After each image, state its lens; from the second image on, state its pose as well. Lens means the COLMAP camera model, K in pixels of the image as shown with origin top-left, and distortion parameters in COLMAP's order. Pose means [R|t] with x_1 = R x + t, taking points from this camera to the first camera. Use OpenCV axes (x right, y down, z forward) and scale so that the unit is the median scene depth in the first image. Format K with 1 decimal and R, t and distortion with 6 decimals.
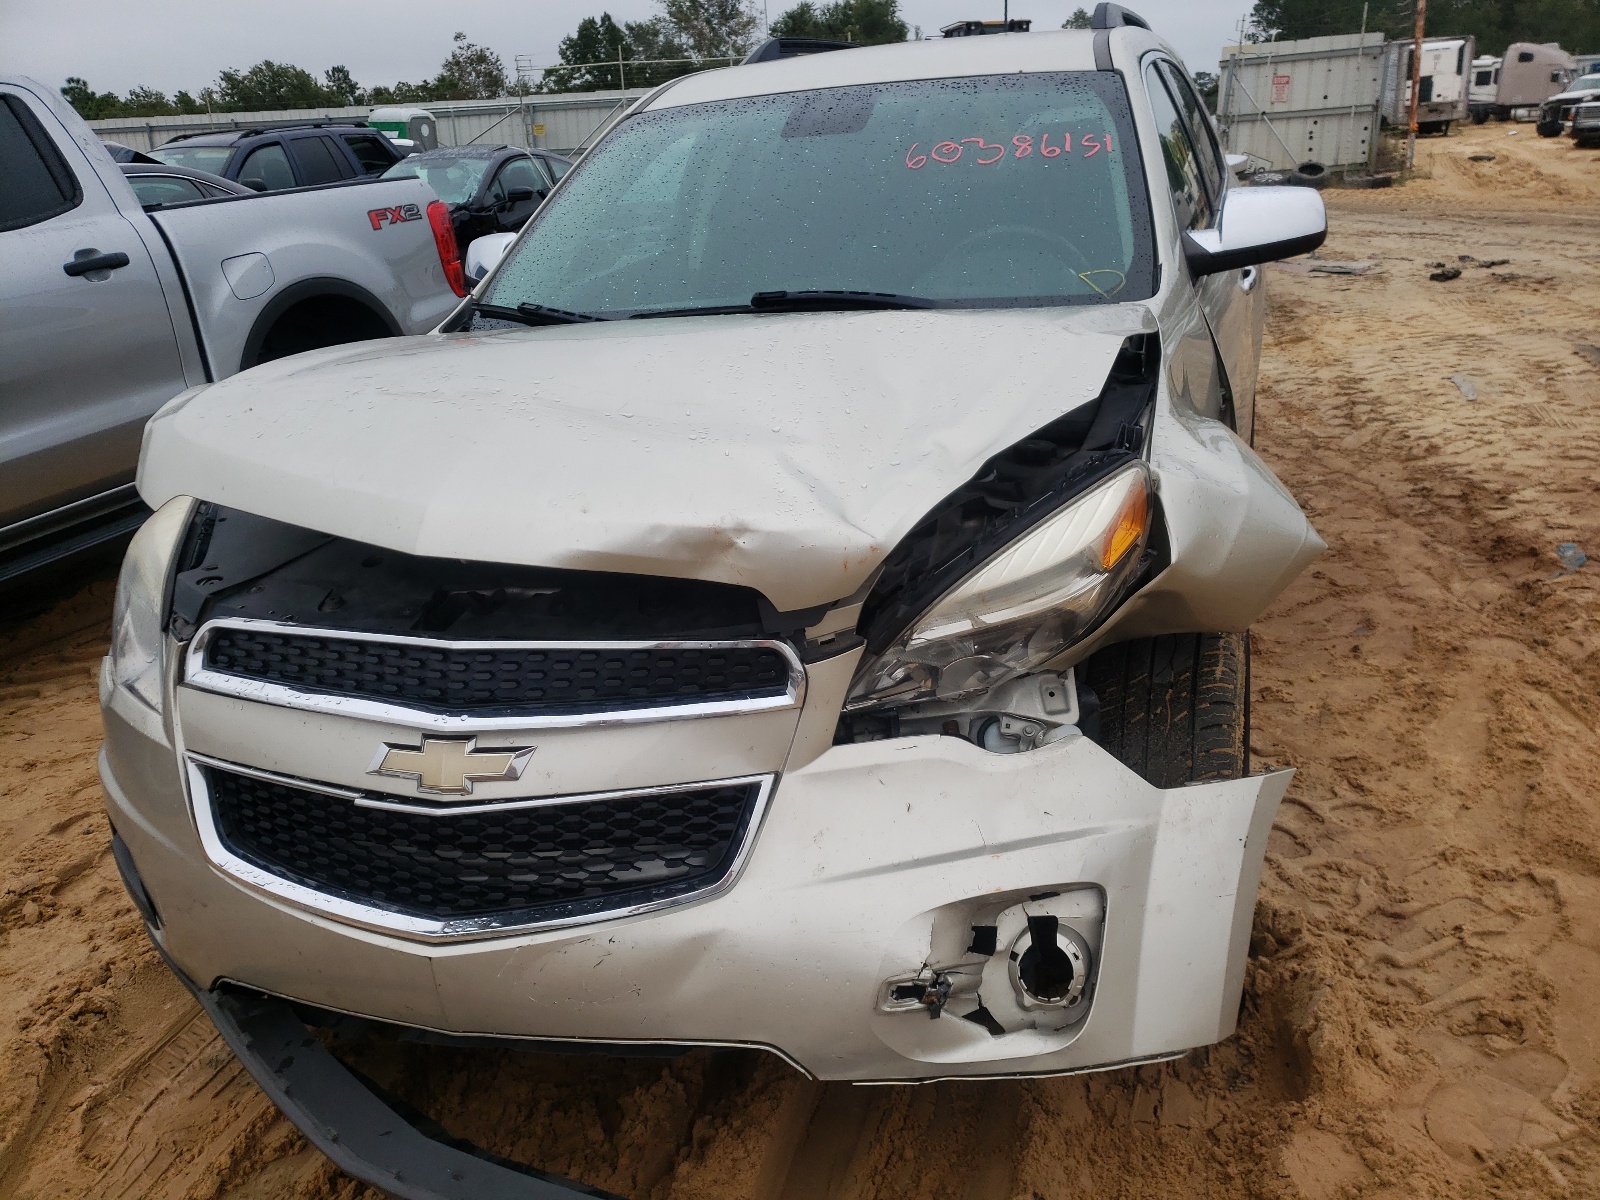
lens RADIAL K [[1202.9, 0, 800.6], [0, 1202.9, 608.1], [0, 0, 1]] dist [0.007831, 0.010887]
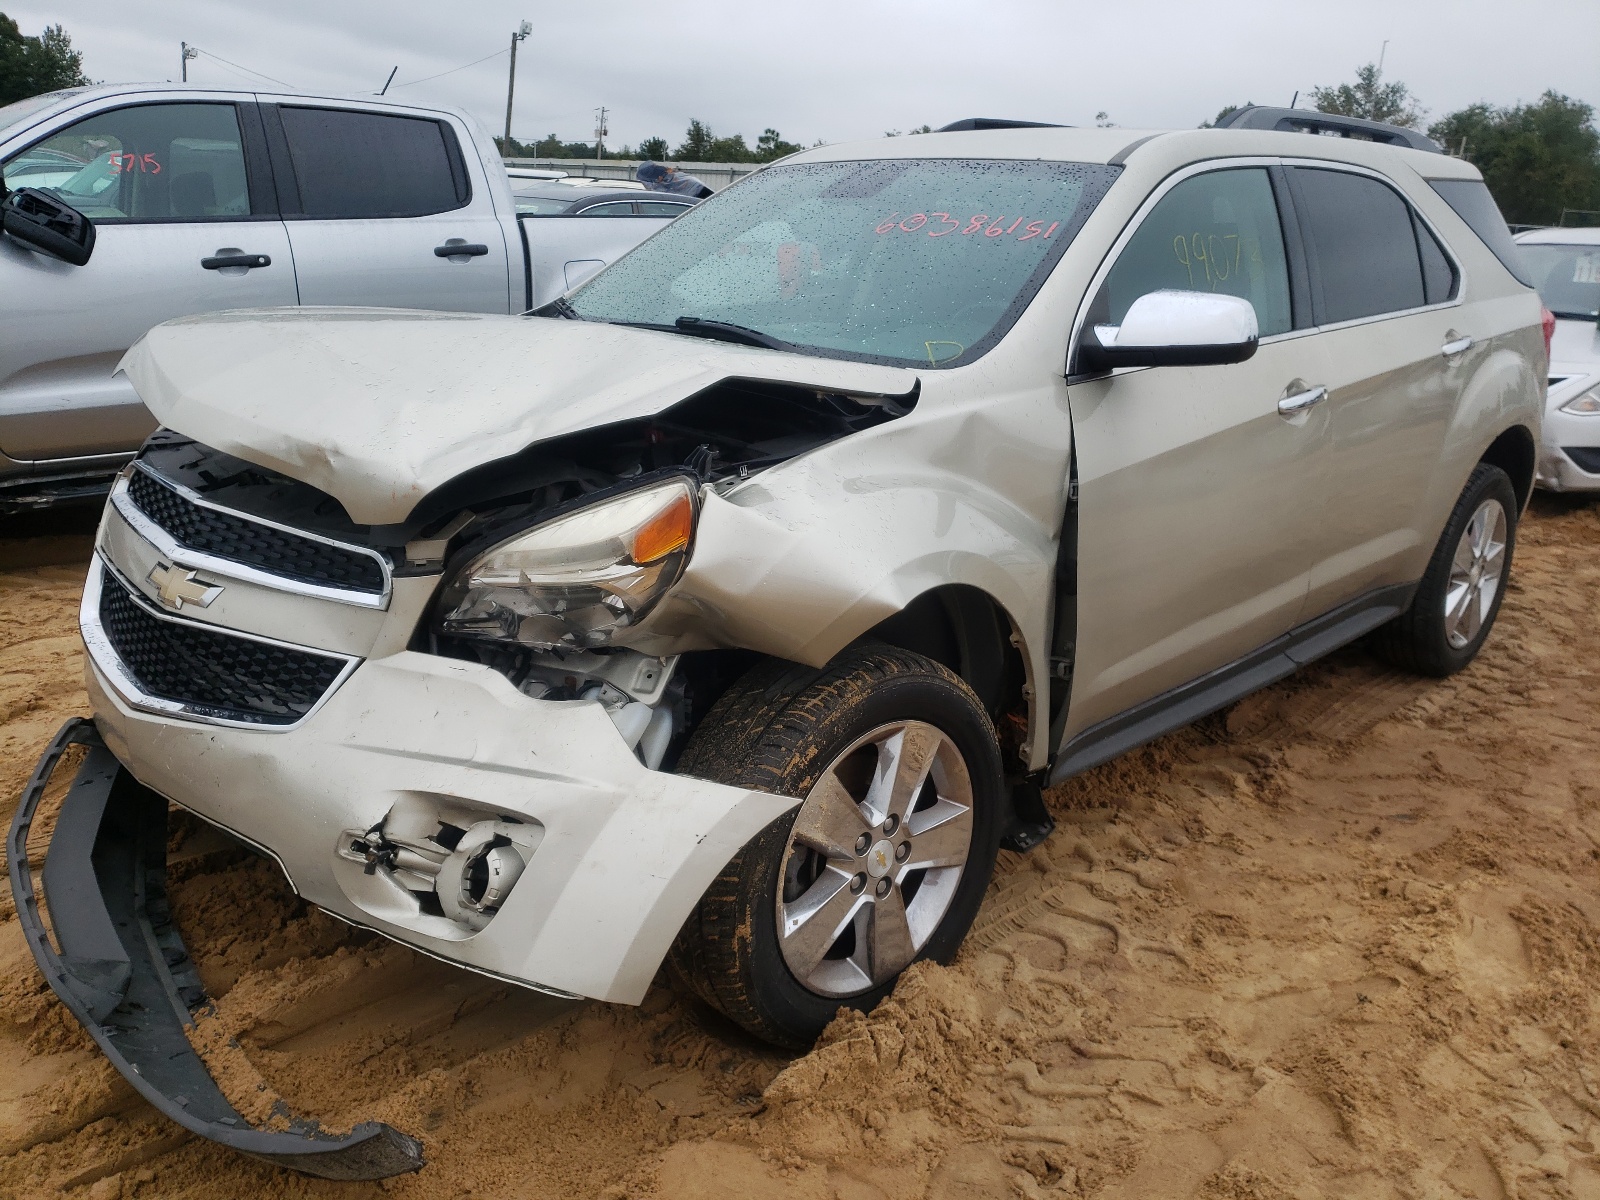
lens RADIAL K [[1202.9, 0, 800.9], [0, 1202.9, 591.3], [0, 0, 1]] dist [0.007831, 0.010887]
pose [[0.878254, 0.234129, -0.416957, 0.485951], [-0.261684, 0.965109, -0.009270, -0.019616], [0.400239, 0.117253, 0.908879, 0.016269]]
